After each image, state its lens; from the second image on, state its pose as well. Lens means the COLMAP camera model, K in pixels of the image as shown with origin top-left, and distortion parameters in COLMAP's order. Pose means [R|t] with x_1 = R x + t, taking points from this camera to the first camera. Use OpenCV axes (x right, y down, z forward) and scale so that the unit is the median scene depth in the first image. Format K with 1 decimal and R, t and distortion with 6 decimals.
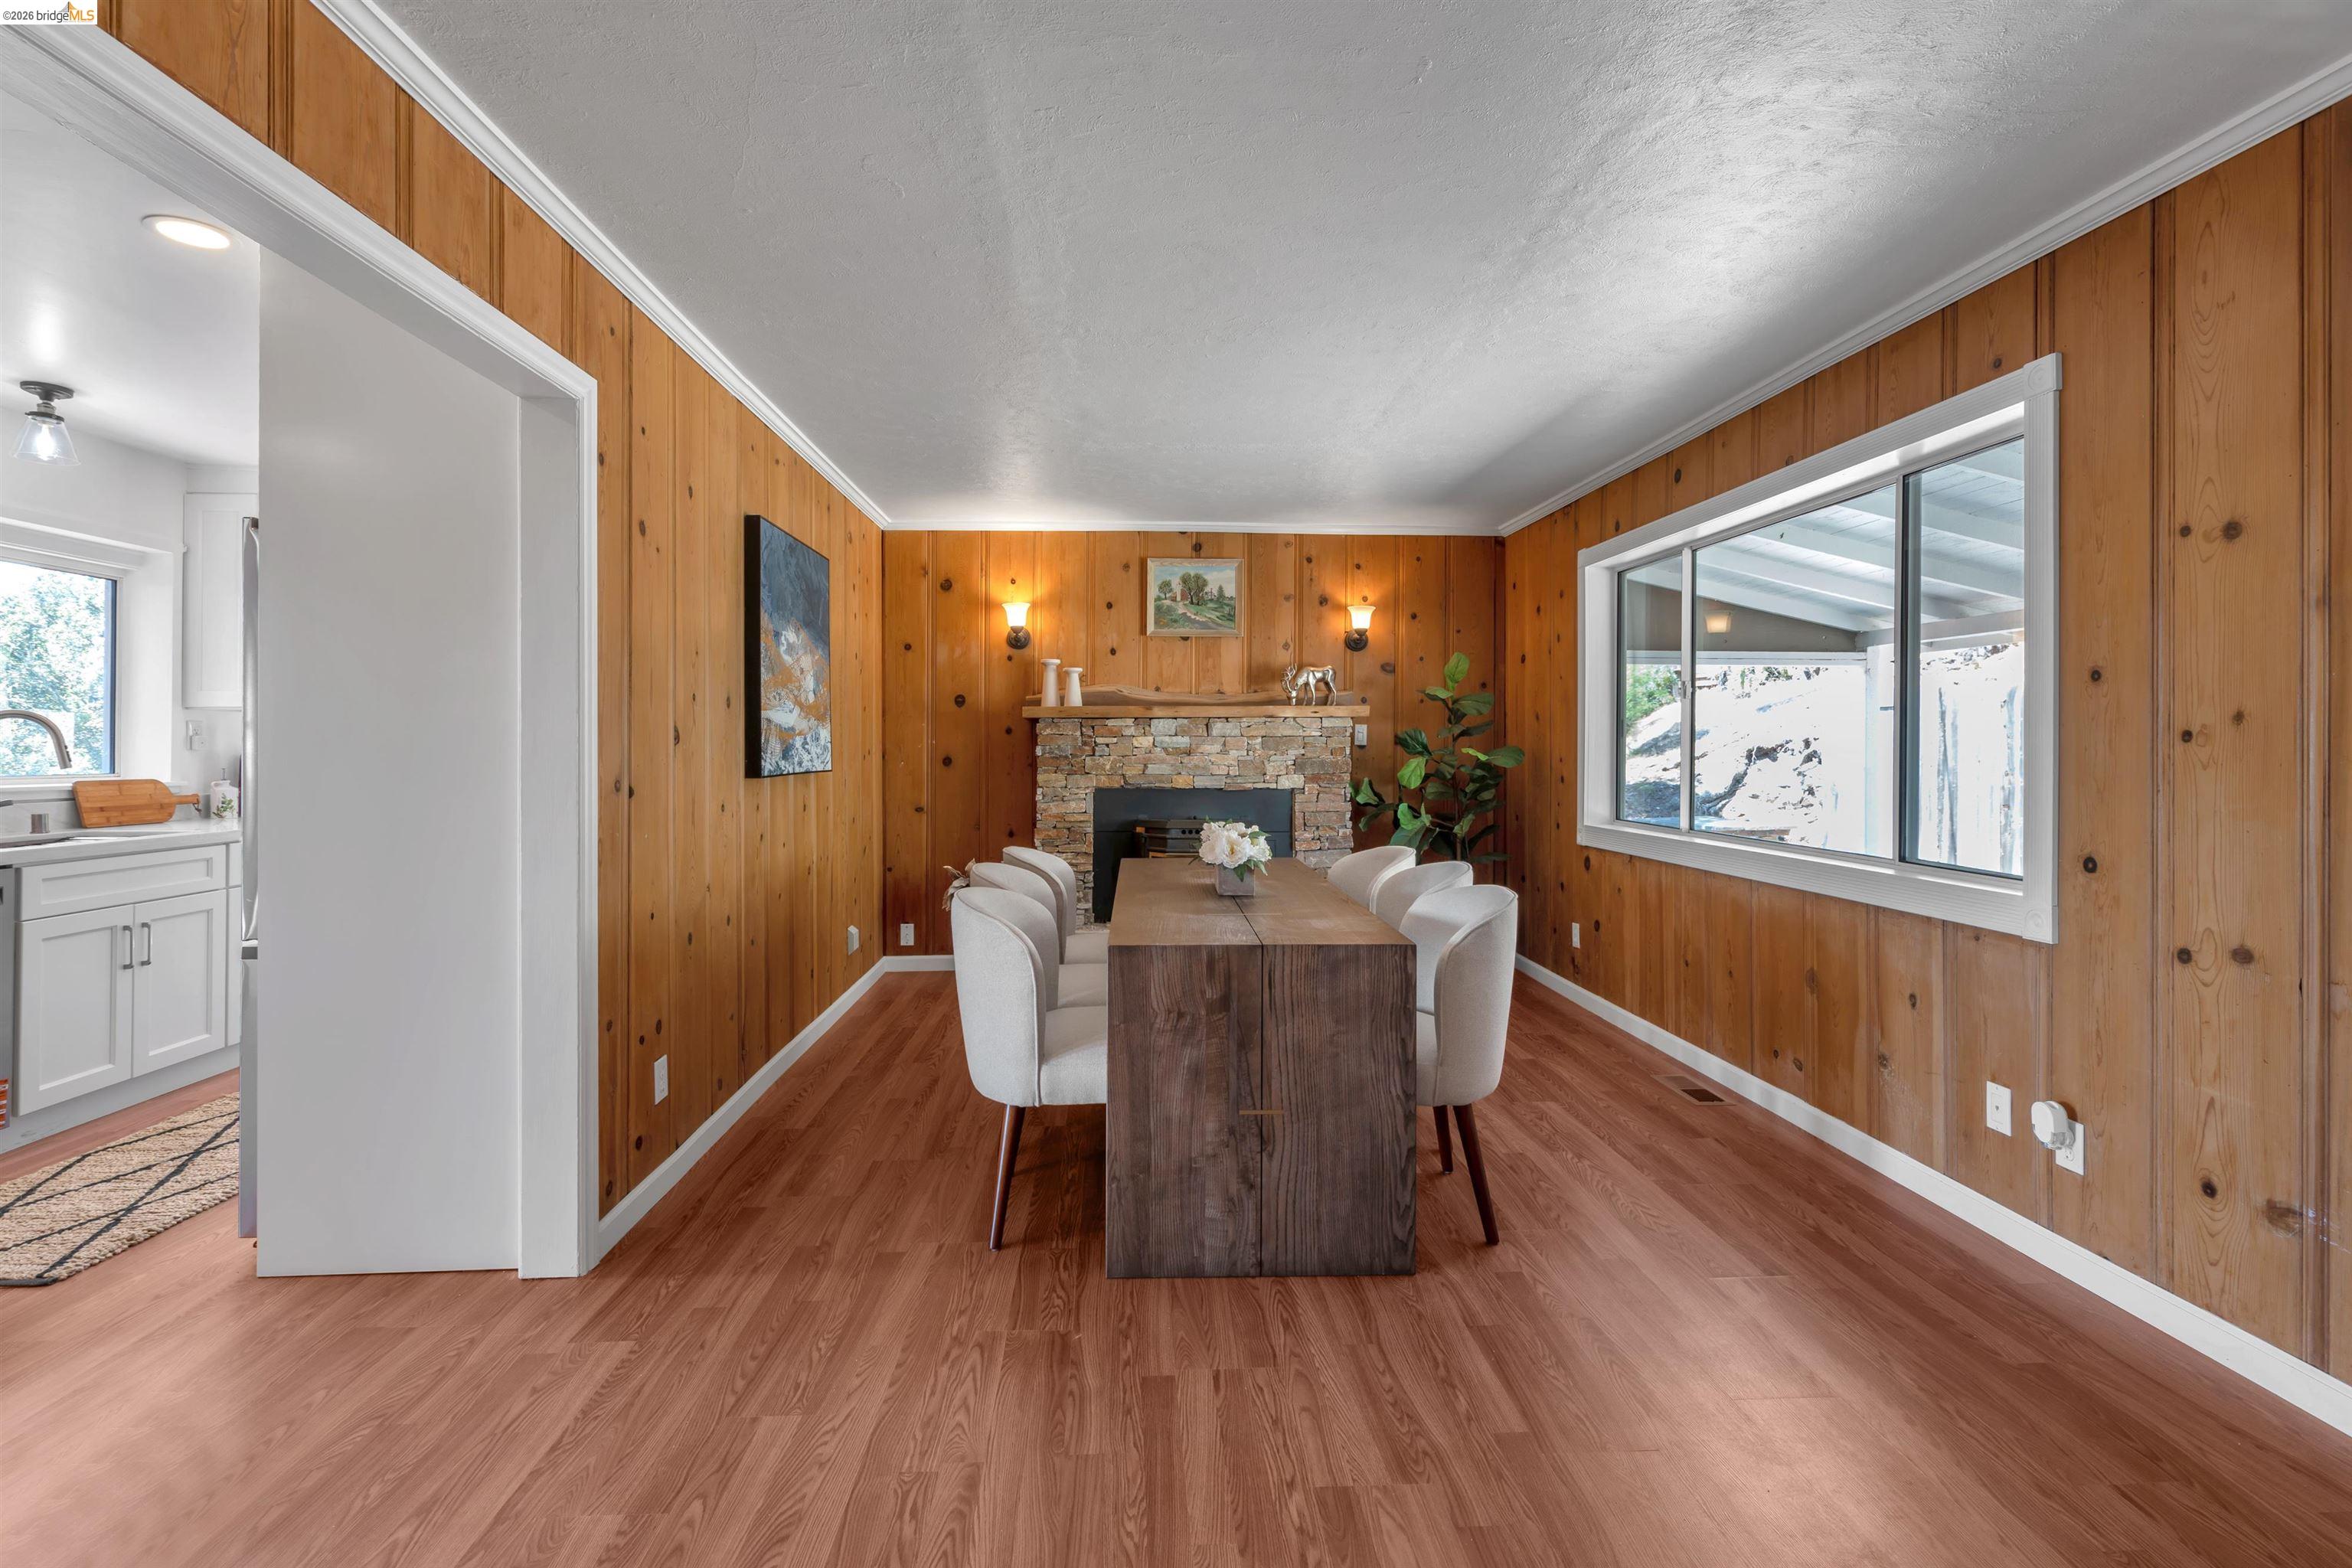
lens RADIAL K [[1077.5, 0, 1150.9], [0, 1077.5, 740.3], [0, 0, 1]] dist [0.002596, -0.000332]
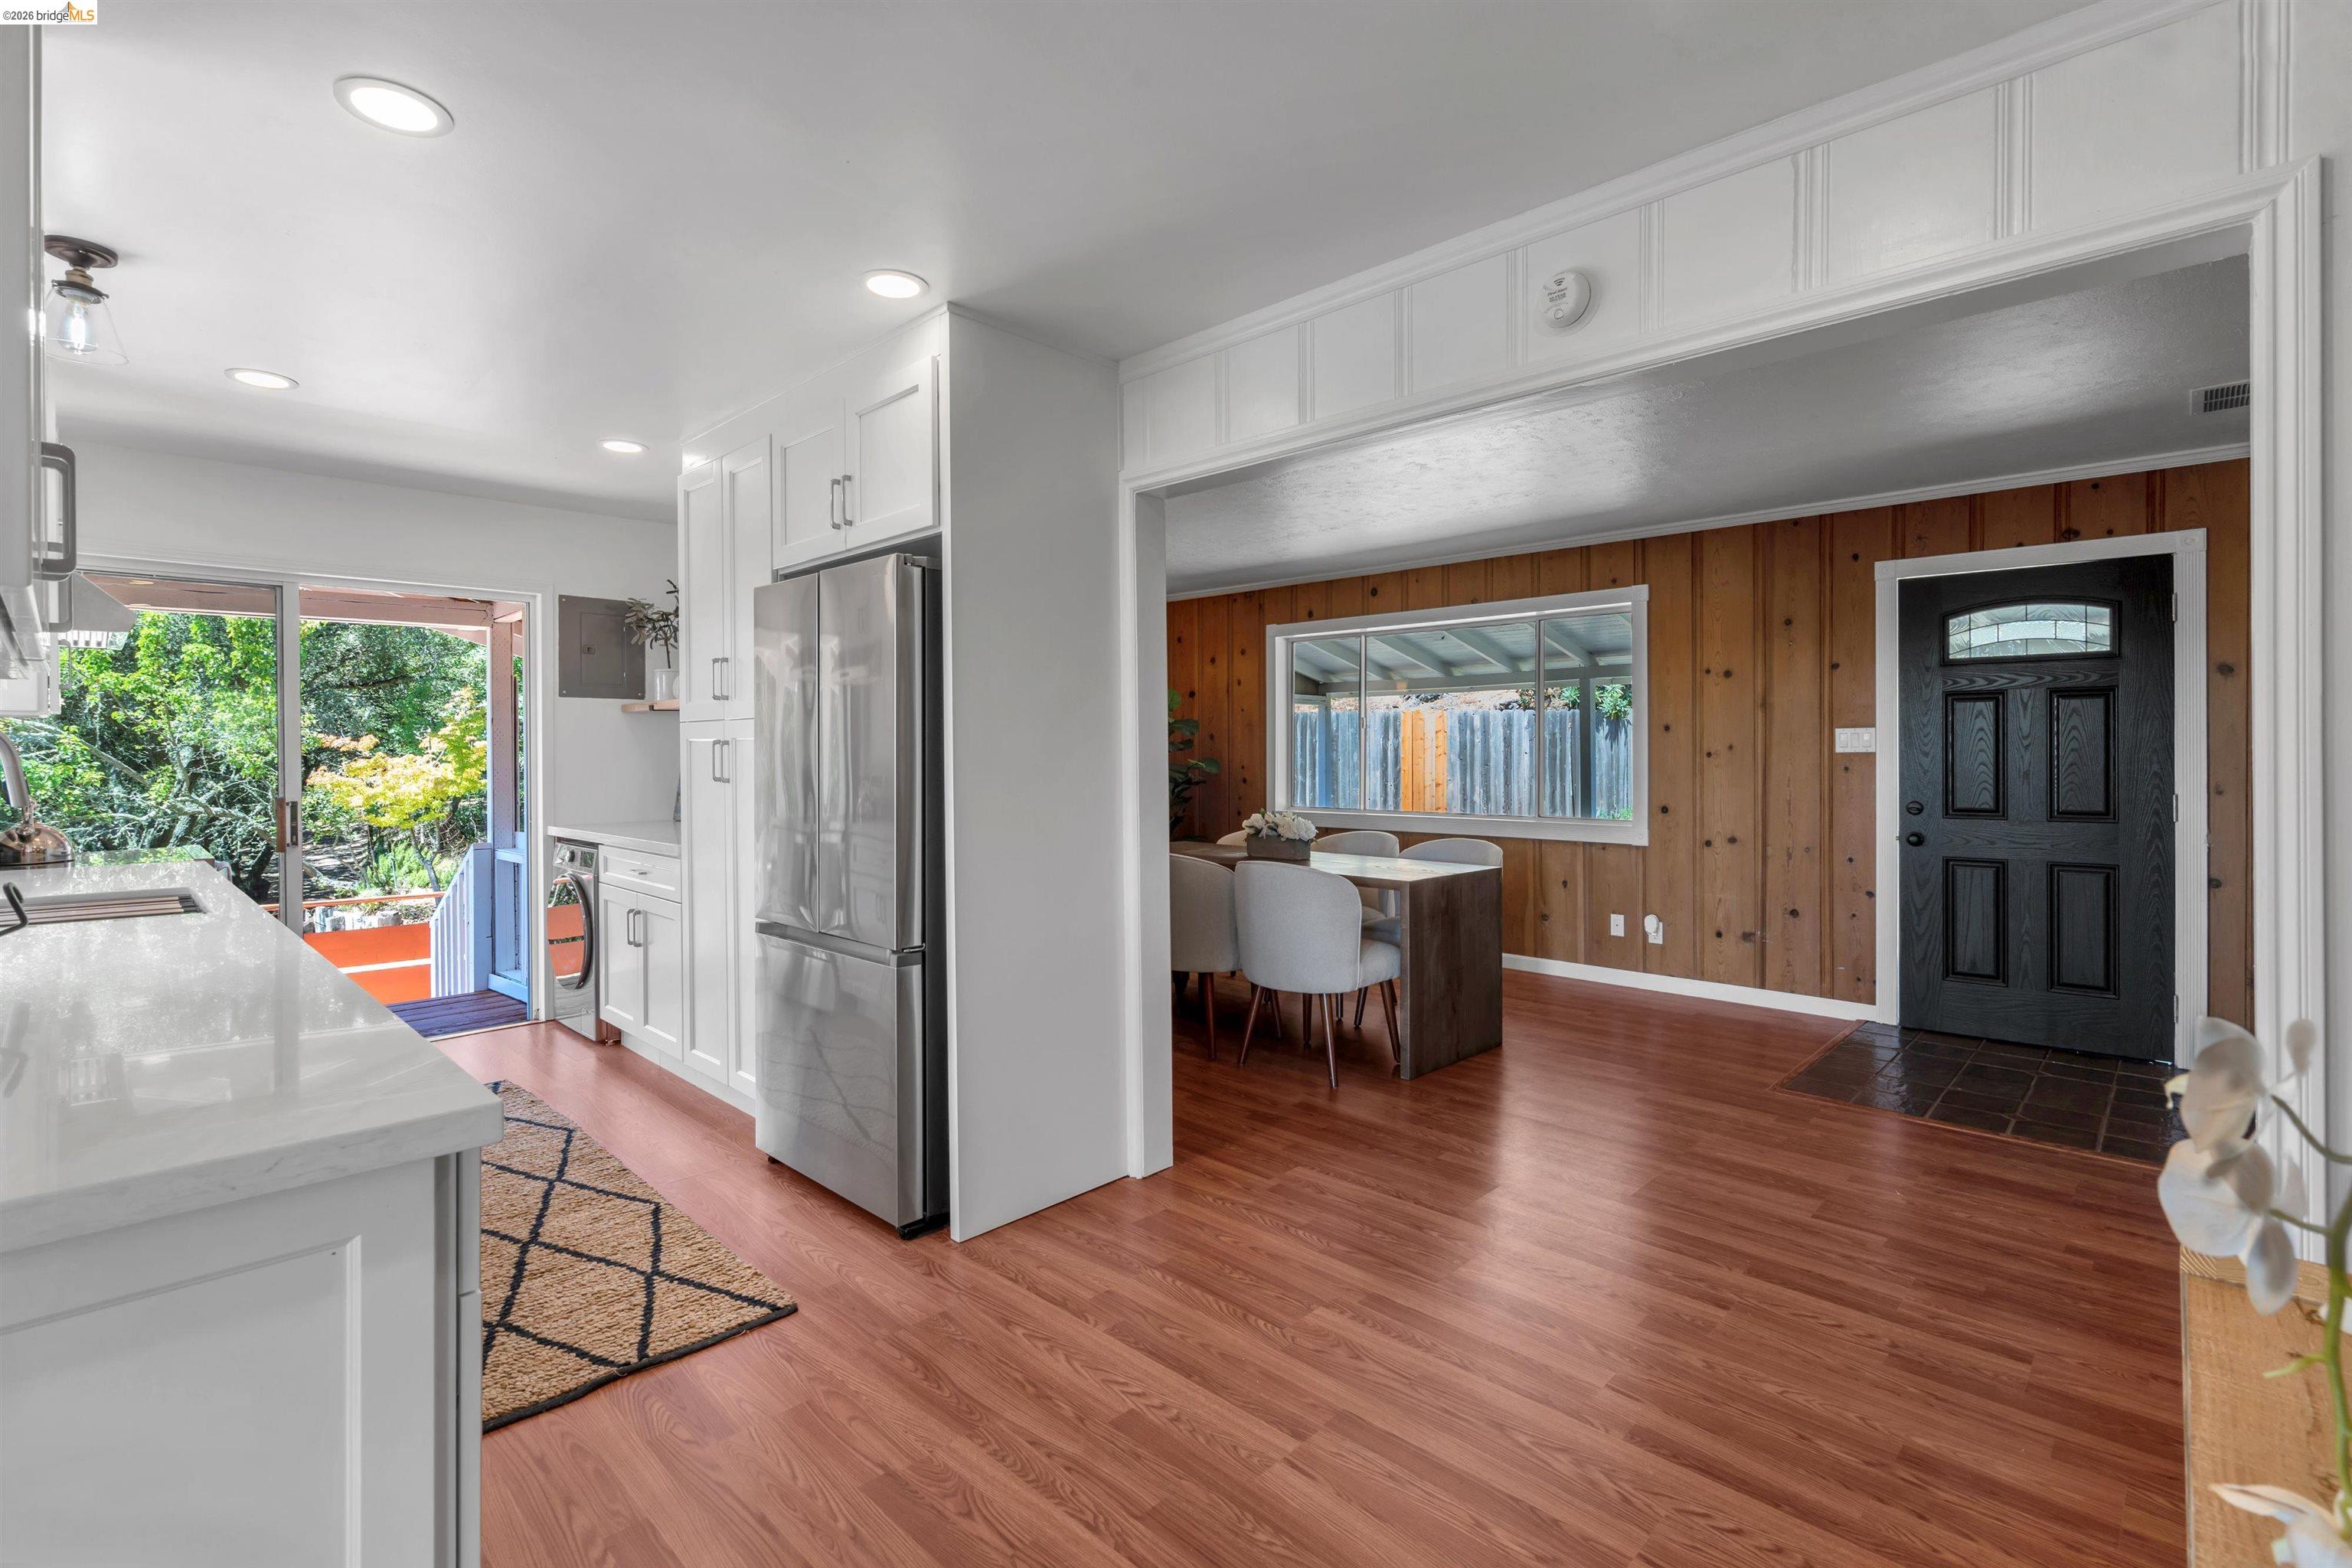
lens RADIAL K [[1069.8, 0, 1174.6], [0, 1069.8, 755.7], [0, 0, 1]] dist [0.001259, -0.000057]
pose [[0.729355, -0.003769, 0.684125, -1.228663], [-0.001235, 0.999976, 0.006826, -0.012651], [-0.684134, -0.005823, 0.729333, 0.037693]]
